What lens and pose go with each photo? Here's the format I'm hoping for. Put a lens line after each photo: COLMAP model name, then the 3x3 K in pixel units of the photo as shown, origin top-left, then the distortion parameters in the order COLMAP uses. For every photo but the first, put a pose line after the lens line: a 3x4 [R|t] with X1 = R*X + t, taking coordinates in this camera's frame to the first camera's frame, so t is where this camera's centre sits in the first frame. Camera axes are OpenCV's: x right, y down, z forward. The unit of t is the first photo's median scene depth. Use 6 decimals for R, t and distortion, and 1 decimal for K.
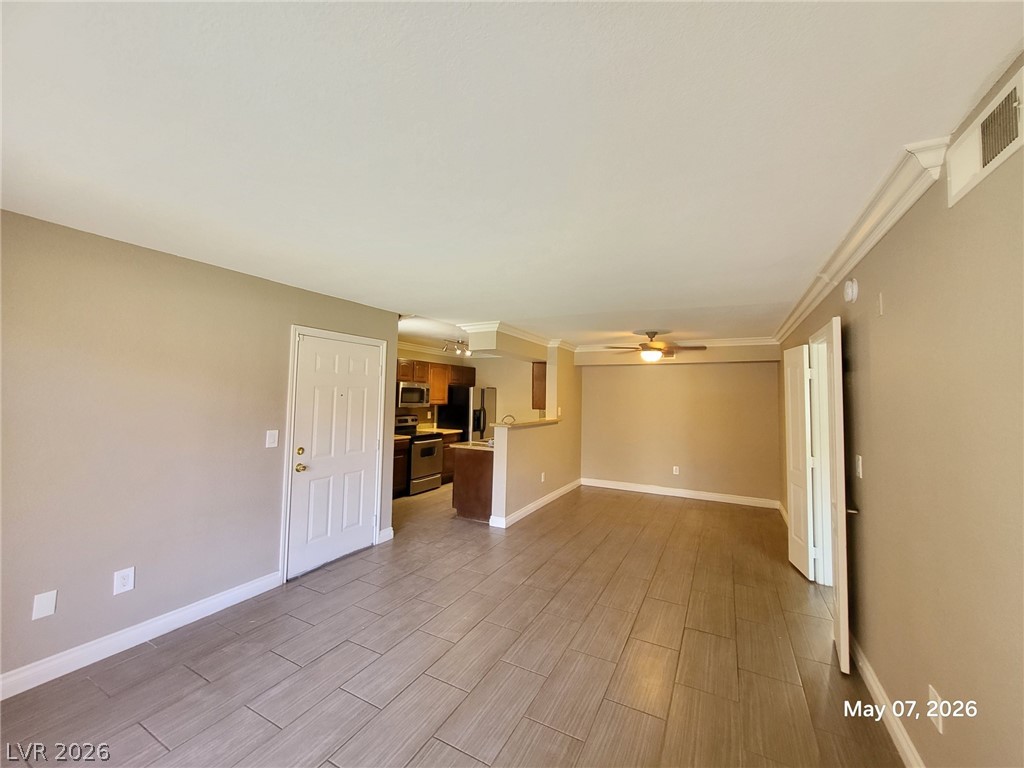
lens RADIAL K [[401.1, 0, 510.9], [0, 401.1, 373.8], [0, 0, 1]] dist [-0.000616, -0.000074]
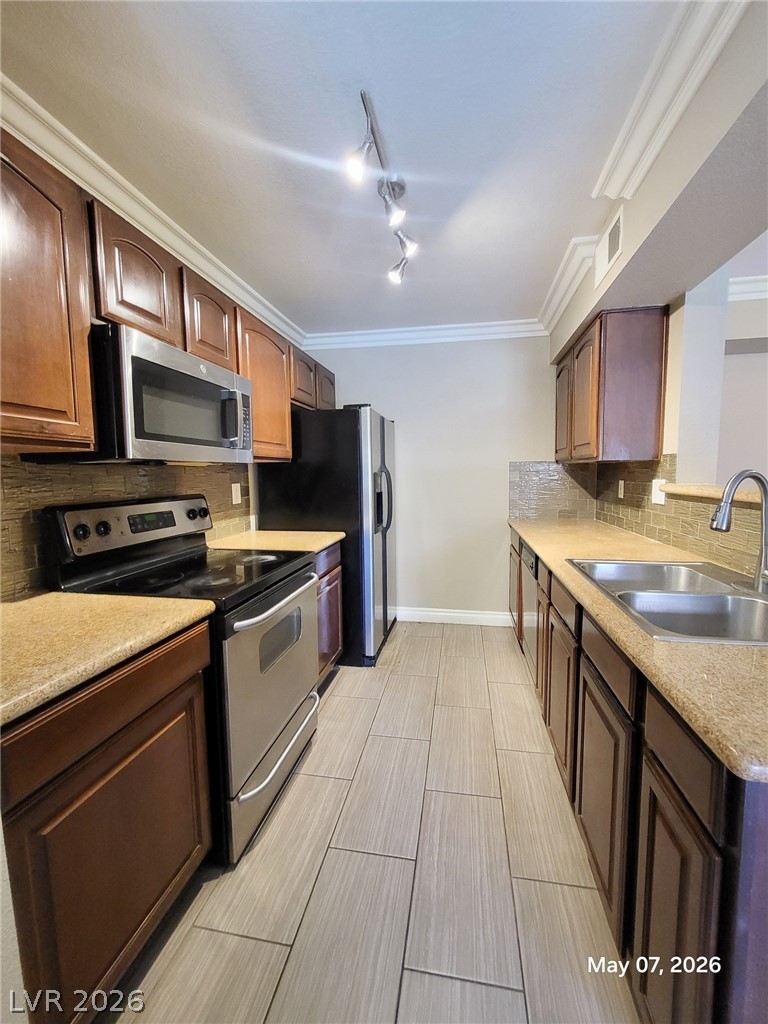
lens RADIAL K [[401.1, 0, 398.6], [0, 401.1, 510.4], [0, 0, 1]] dist [-0.000616, -0.000074]
pose [[0.946735, -0.052408, 0.317722, -0.337942], [0.002581, 0.987870, 0.155259, 0.121911], [-0.322005, -0.146169, 0.935386, 1.196816]]
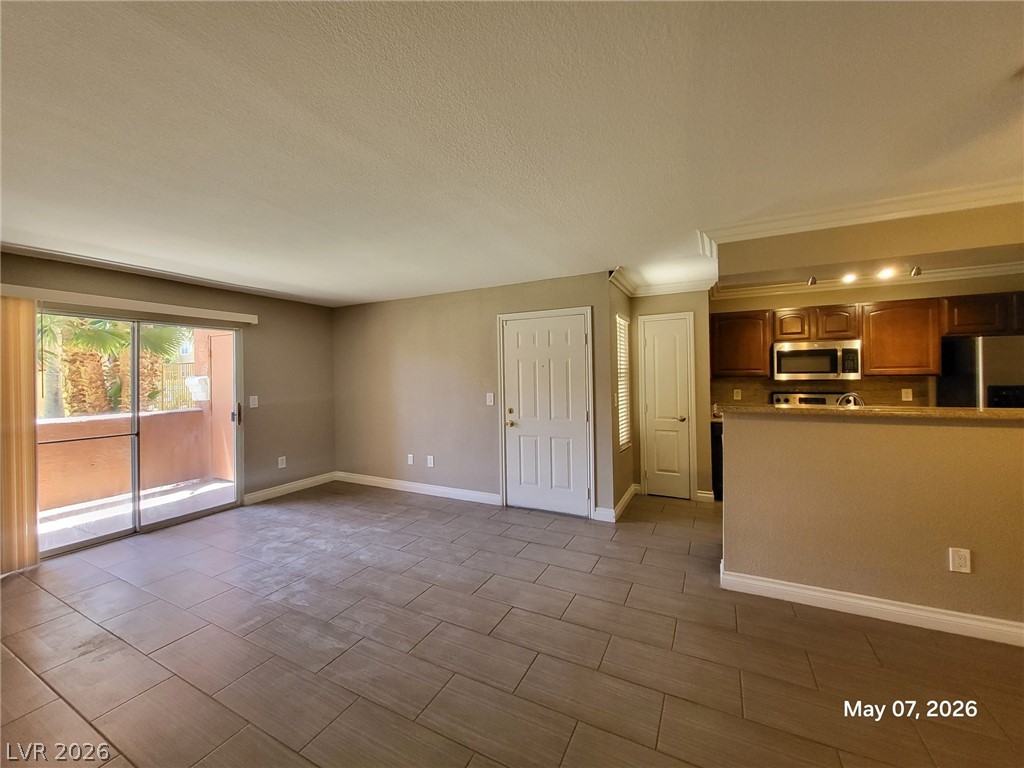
lens RADIAL K [[401.1, 0, 510.9], [0, 401.1, 373.8], [0, 0, 1]] dist [-0.000616, -0.000074]
pose [[0.018613, -0.018861, -0.999649, 0.642188], [0.073488, 0.997144, -0.017445, 0.080482], [0.997122, -0.073137, 0.019946, 0.821029]]
